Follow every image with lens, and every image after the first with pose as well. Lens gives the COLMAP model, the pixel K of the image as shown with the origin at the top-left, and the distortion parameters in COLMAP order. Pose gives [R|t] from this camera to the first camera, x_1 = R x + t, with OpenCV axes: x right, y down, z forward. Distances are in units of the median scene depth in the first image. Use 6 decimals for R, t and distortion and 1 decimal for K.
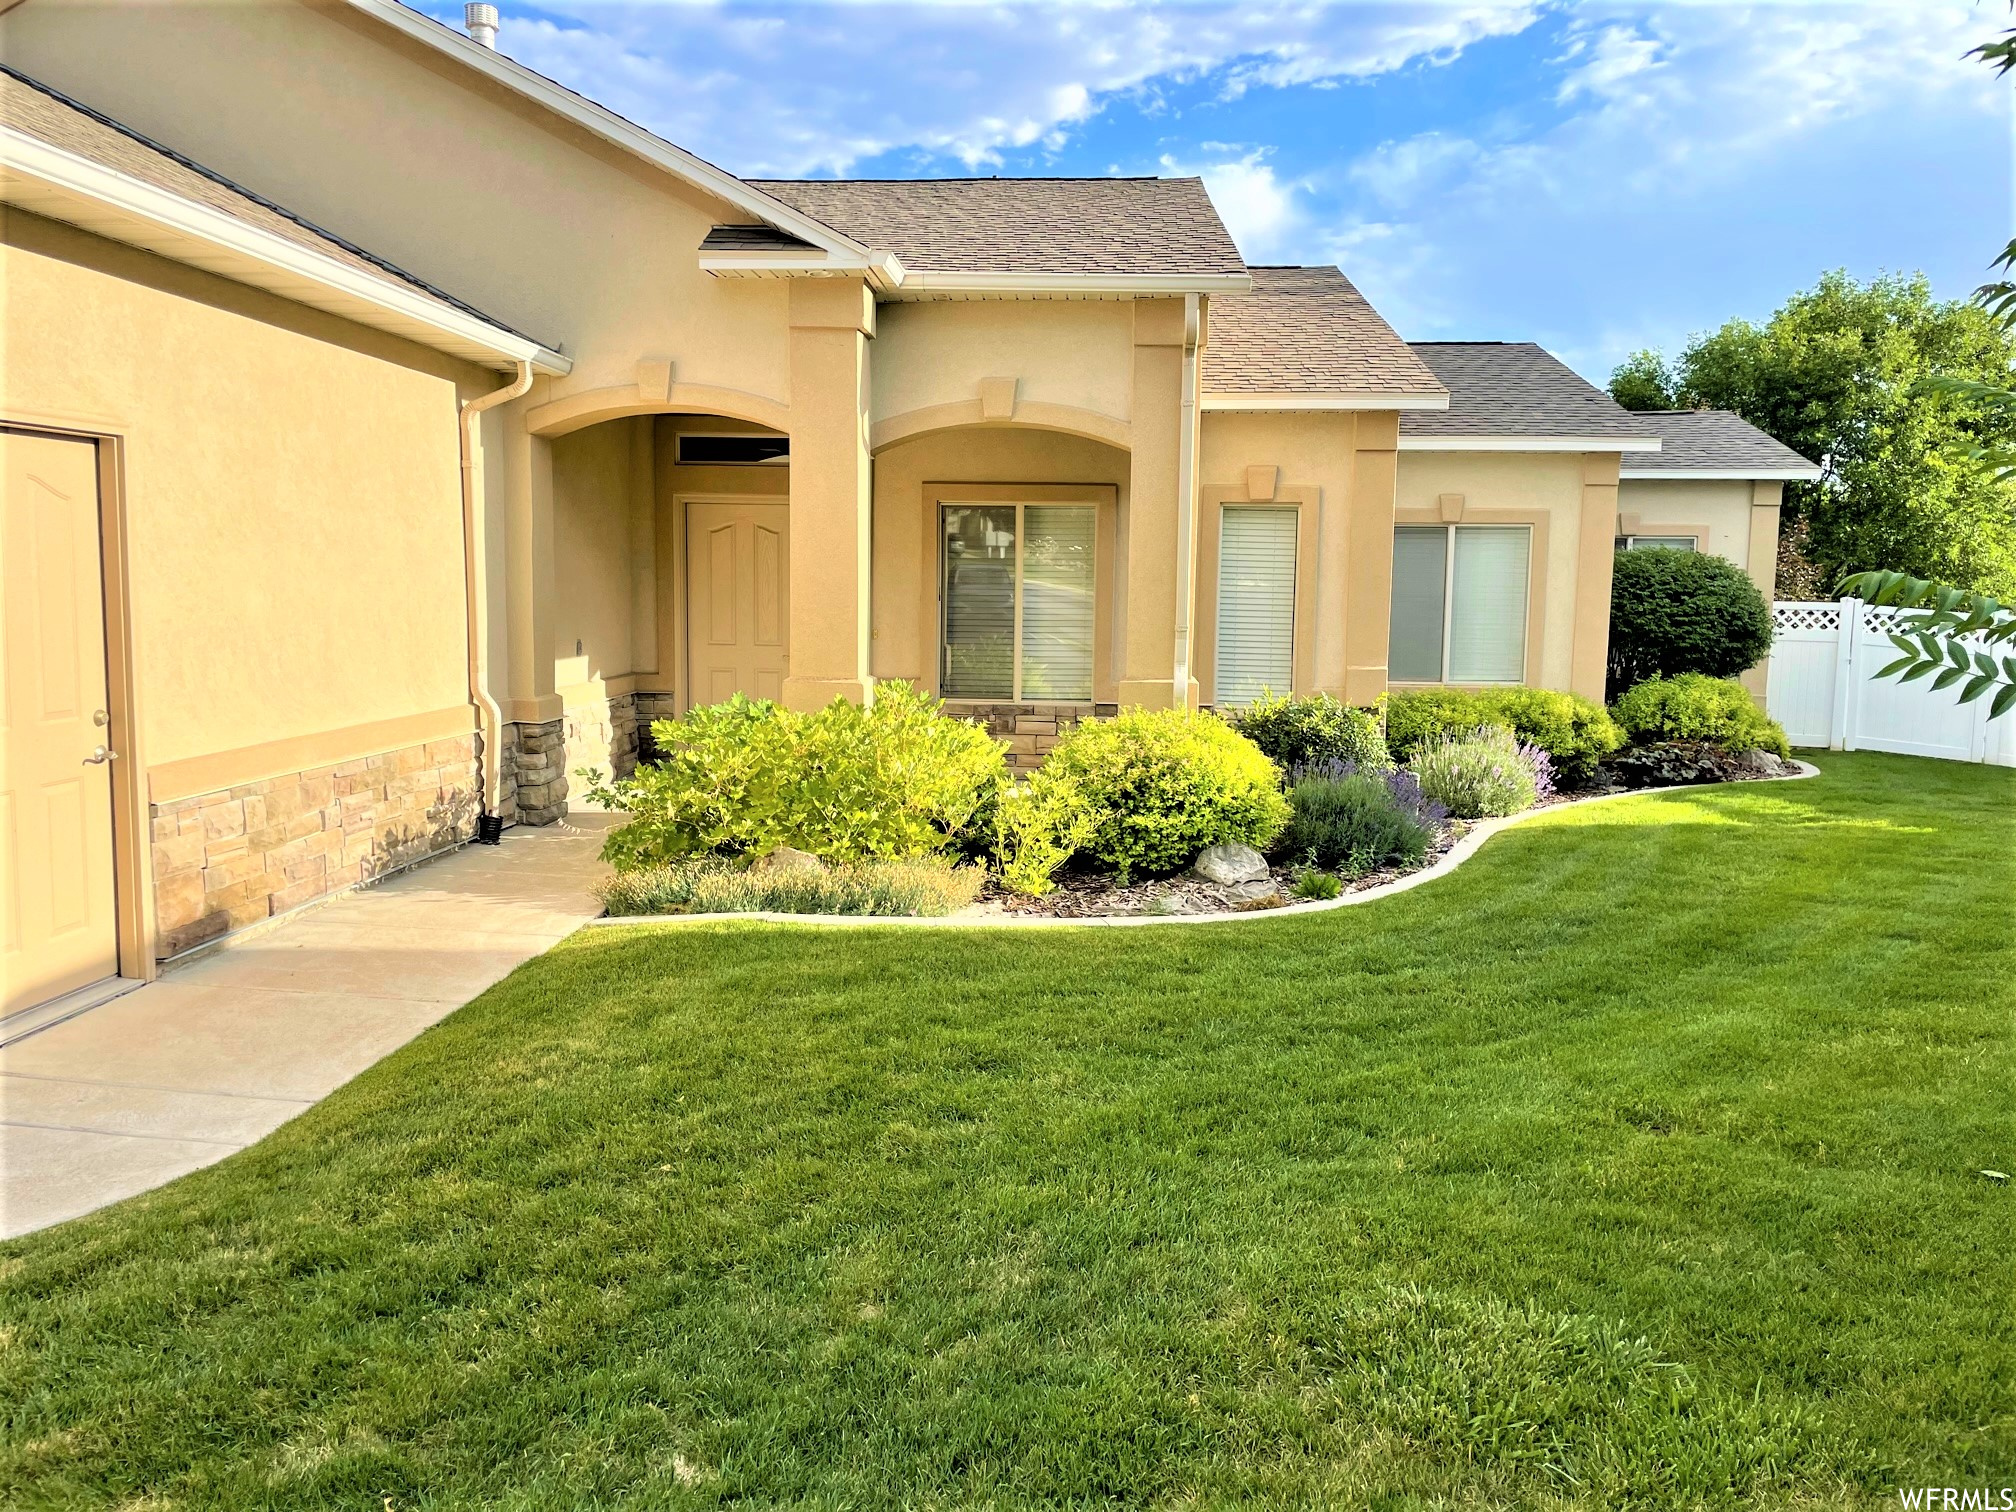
lens RADIAL K [[1320.9, 0, 1231.5], [0, 1320.9, 712.3], [0, 0, 1]] dist [0.127558, -0.179613]
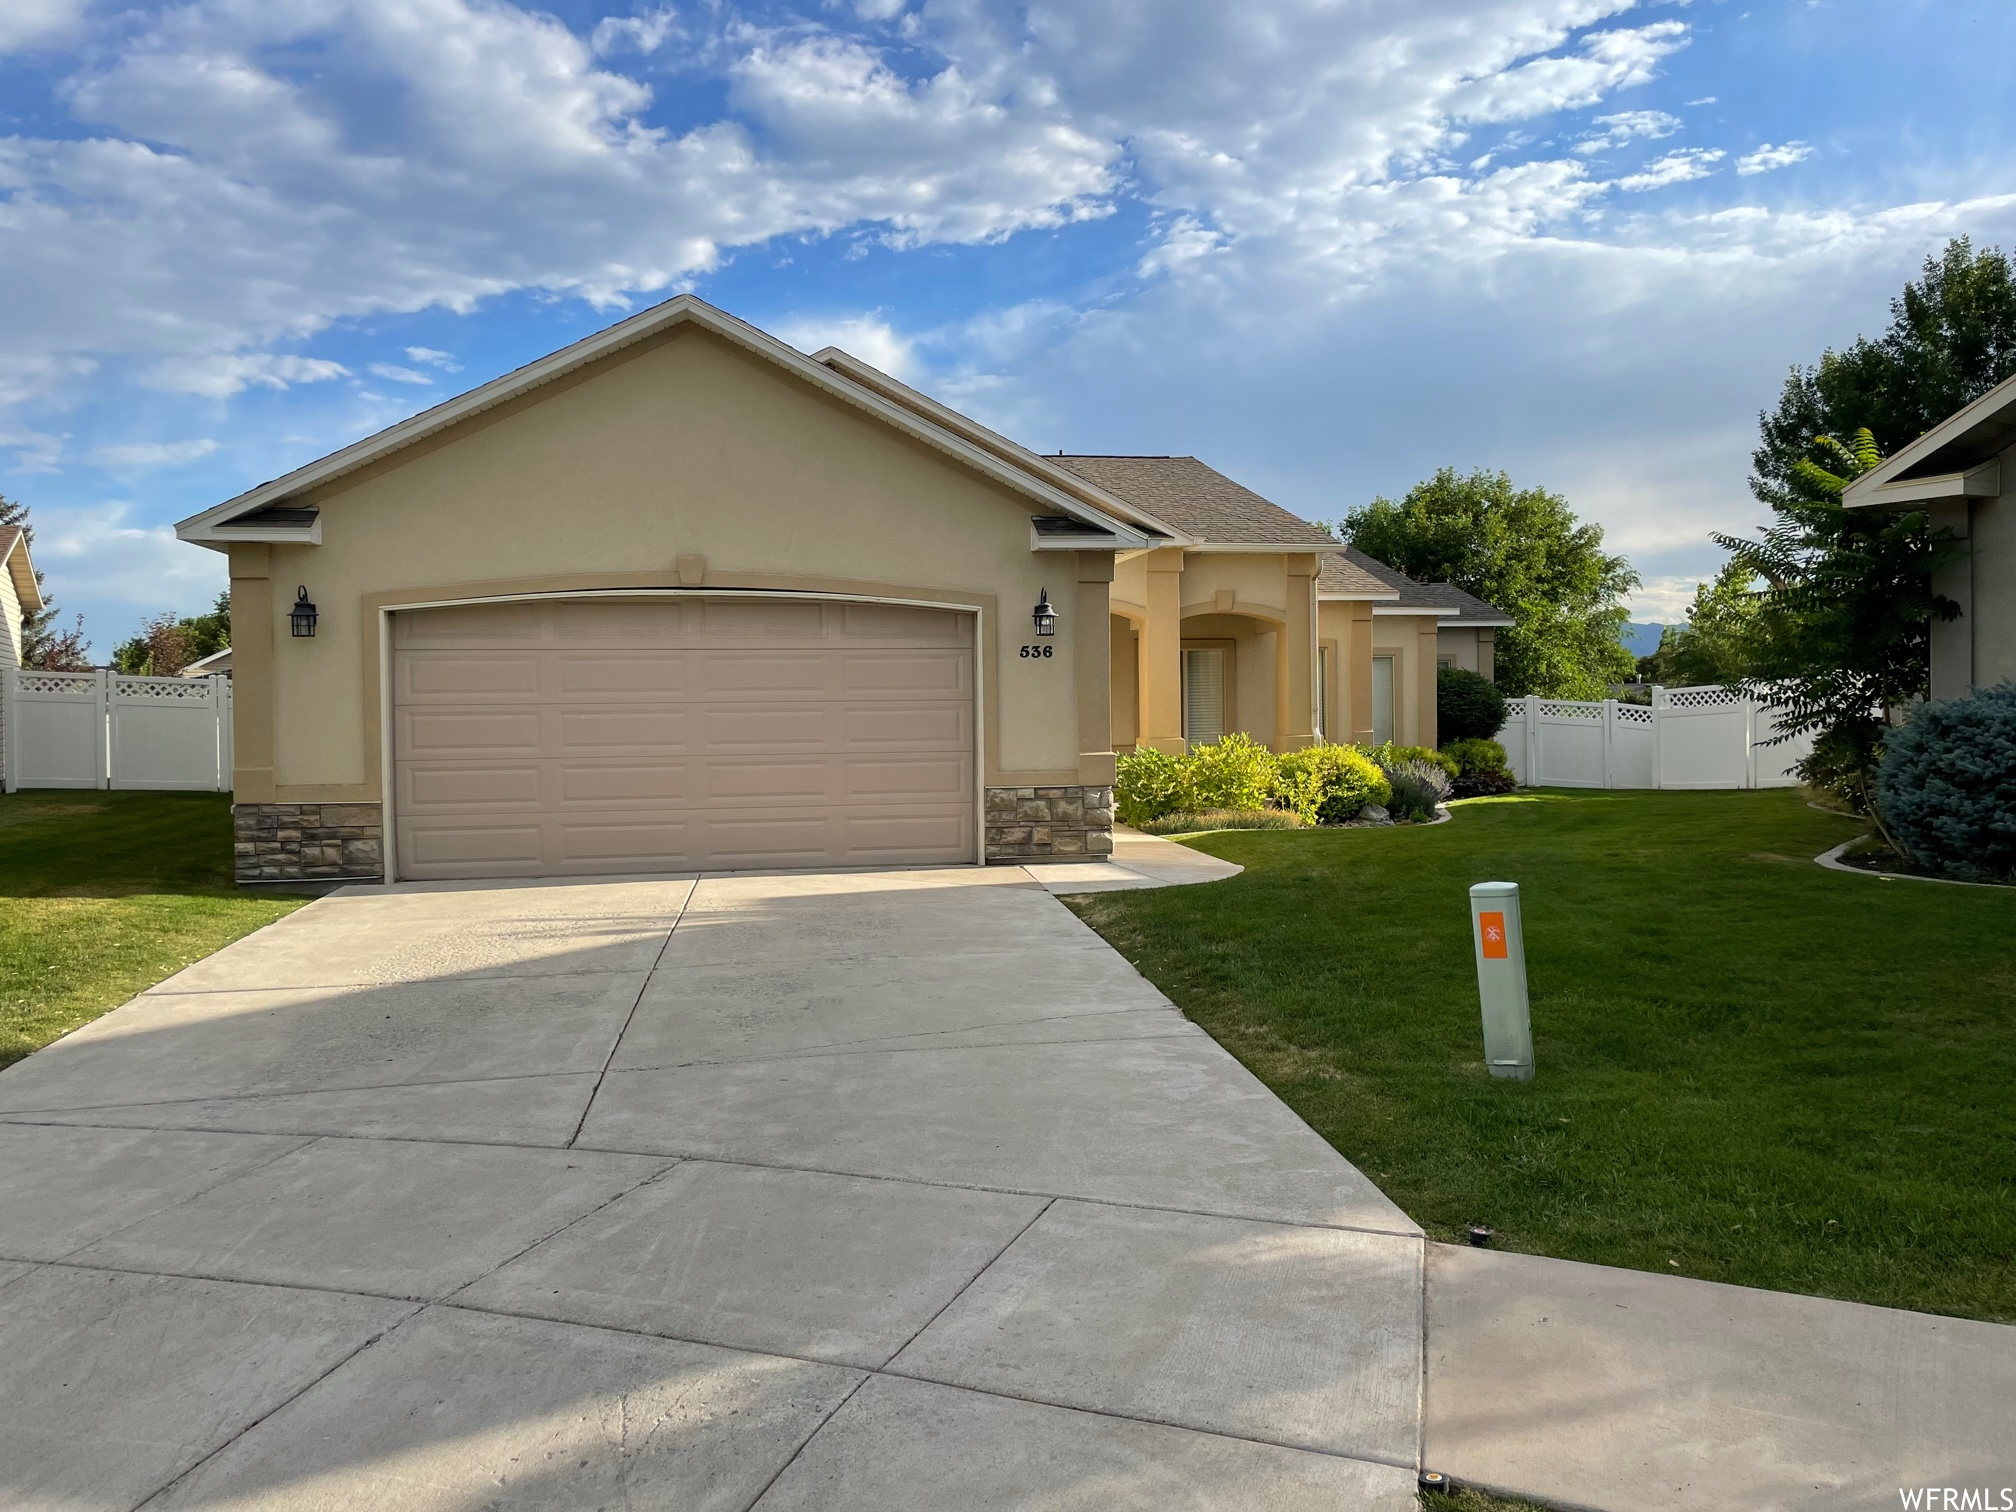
lens RADIAL K [[1528.8, 0, 1013.6], [0, 1528.8, 749.4], [0, 0, 1]] dist [0.076737, -0.111837]
pose [[0.972057, -0.028065, 0.233063, -0.174240], [0.044307, 0.996918, -0.064747, 0.021908], [-0.230528, 0.073264, 0.970304, -0.200054]]
